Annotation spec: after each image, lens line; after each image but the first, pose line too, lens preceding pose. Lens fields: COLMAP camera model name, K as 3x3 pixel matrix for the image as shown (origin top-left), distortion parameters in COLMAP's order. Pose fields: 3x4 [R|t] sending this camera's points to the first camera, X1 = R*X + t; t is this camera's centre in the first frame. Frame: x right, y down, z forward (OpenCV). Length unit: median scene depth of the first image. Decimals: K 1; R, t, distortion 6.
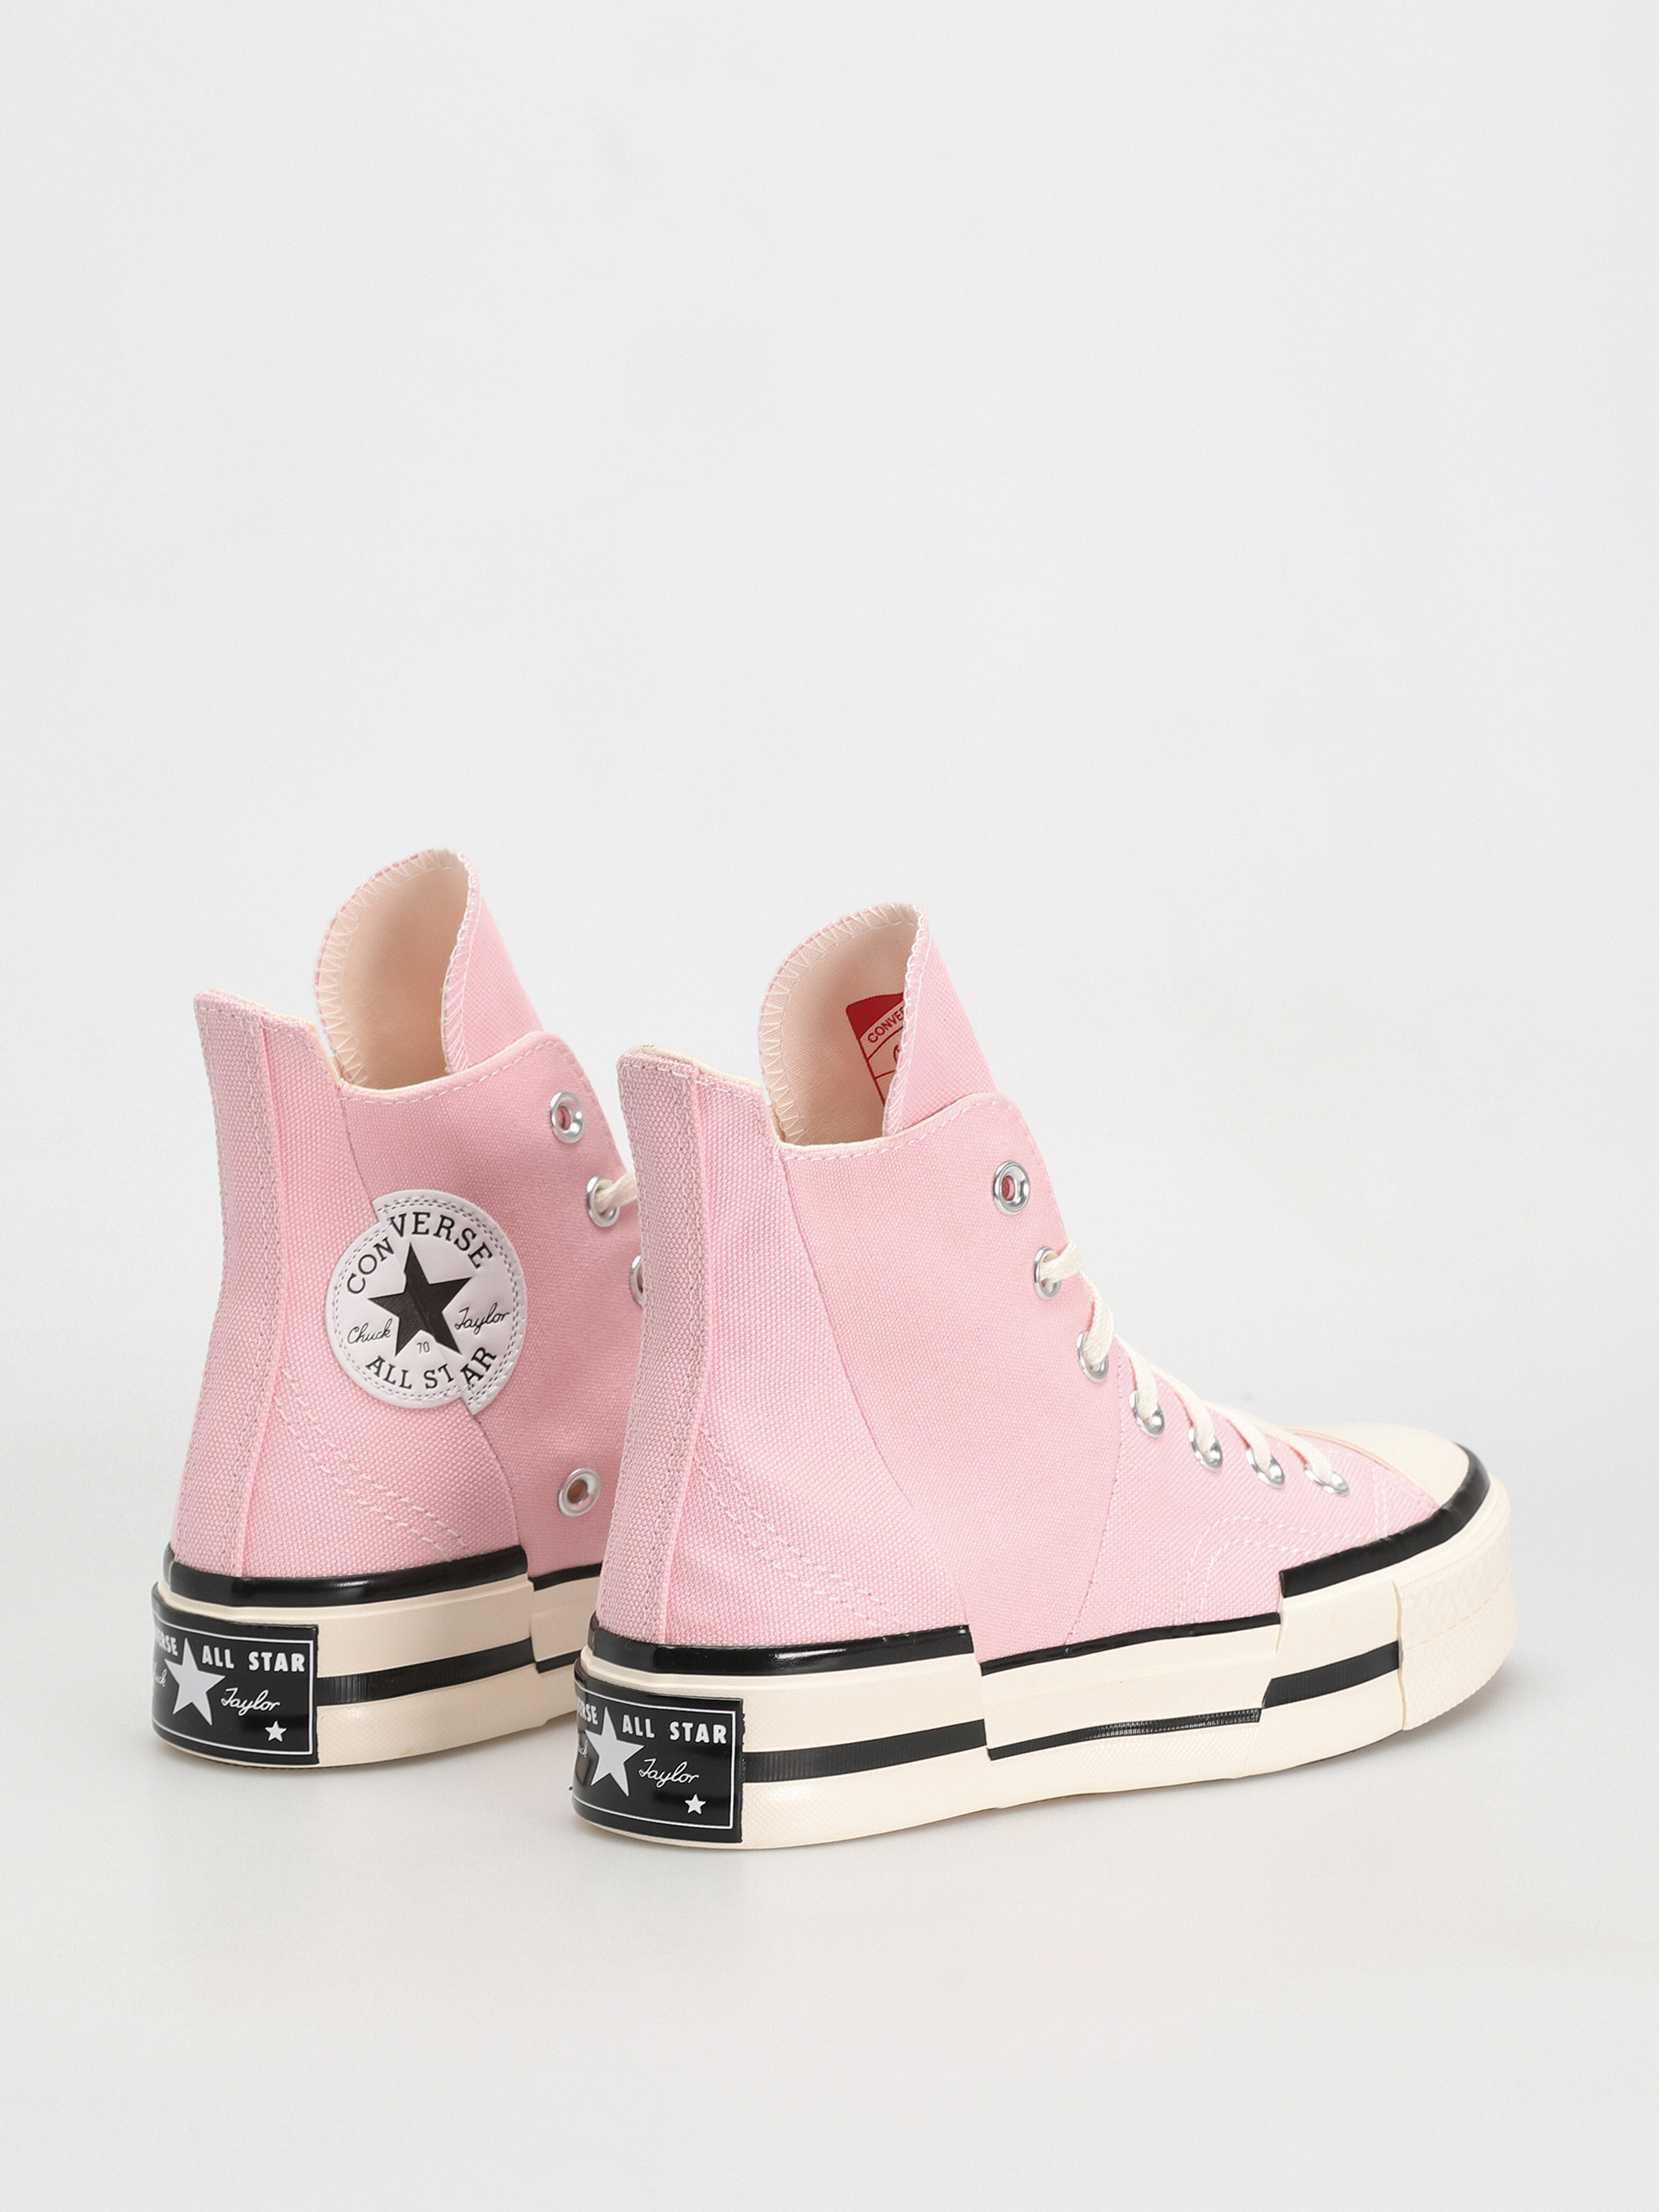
lens RADIAL K [[7349.3, 0, 829.5], [0, 7349.3, 1106.0], [0, 0, 1]] dist [-0.217329, 2.025612]
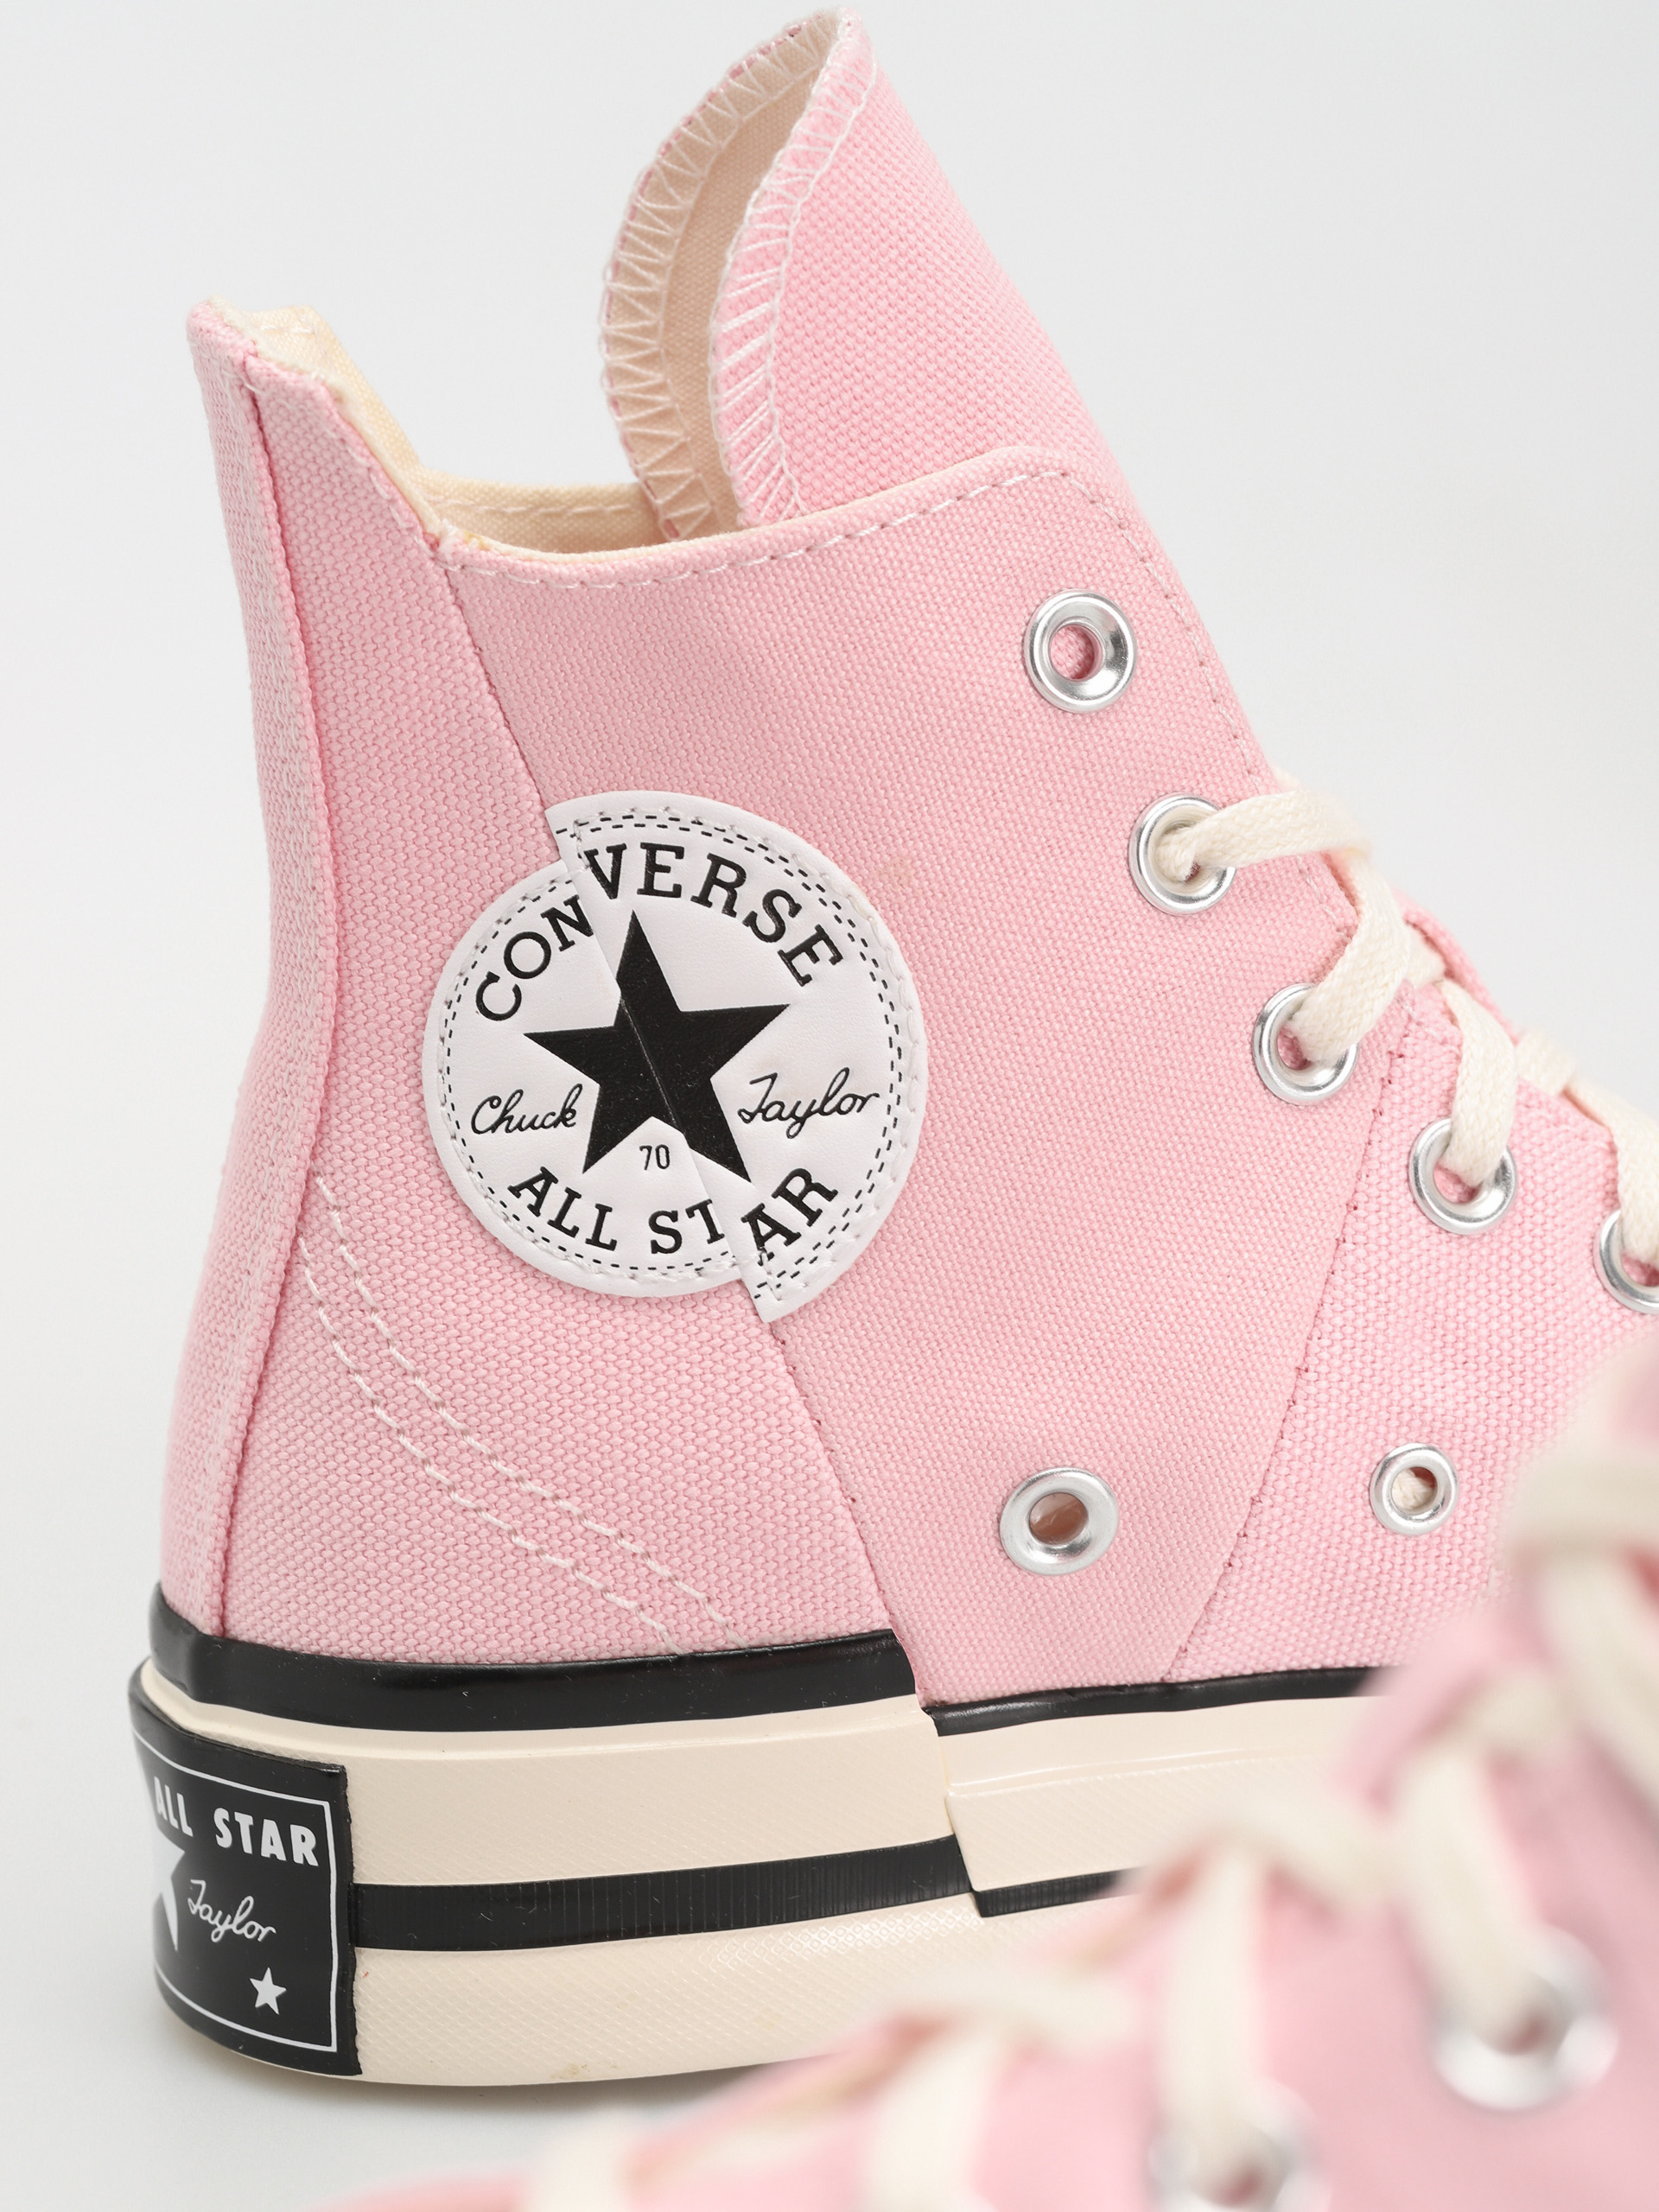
lens RADIAL K [[7349.3, 0, 829.5], [0, 7349.3, 1106.0], [0, 0, 1]] dist [-0.217329, 2.025612]
pose [[0.895258, 0.091750, -0.435999, 0.142257], [-0.068105, 0.995248, 0.069592, -0.000945], [0.440312, -0.032609, 0.897252, 0.617327]]
